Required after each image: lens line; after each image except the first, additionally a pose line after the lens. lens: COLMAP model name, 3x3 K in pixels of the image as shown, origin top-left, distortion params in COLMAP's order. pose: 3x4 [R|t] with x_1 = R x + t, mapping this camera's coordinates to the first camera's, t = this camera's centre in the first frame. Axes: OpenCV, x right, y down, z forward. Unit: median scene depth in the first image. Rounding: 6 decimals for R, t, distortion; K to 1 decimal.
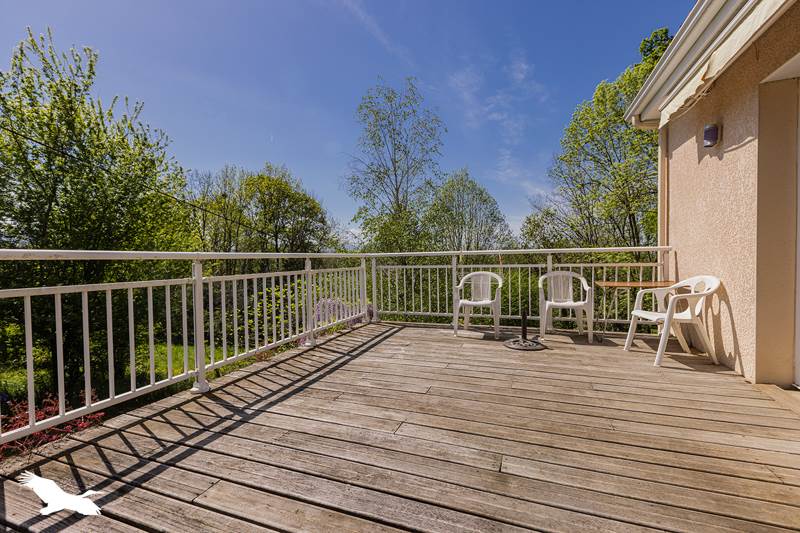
lens RADIAL K [[364.5, 0, 400.0], [0, 364.5, 266.5], [0, 0, 1]] dist [0.000743, 0.000135]
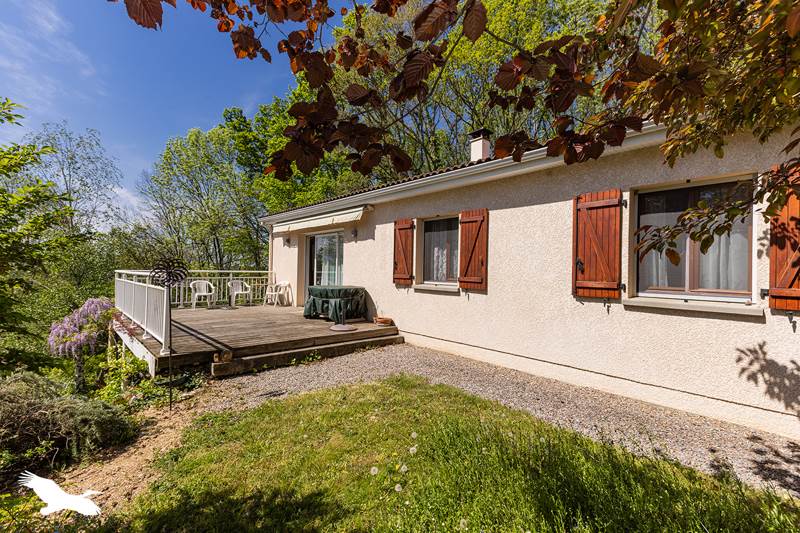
lens RADIAL K [[364.5, 0, 400.0], [0, 364.5, 266.5], [0, 0, 1]] dist [0.000743, 0.000135]
pose [[0.451209, 0.021098, 0.892169, -1.526702], [-0.004115, 0.999759, -0.021561, -0.035096], [-0.892409, 0.006057, 0.451187, -1.329456]]
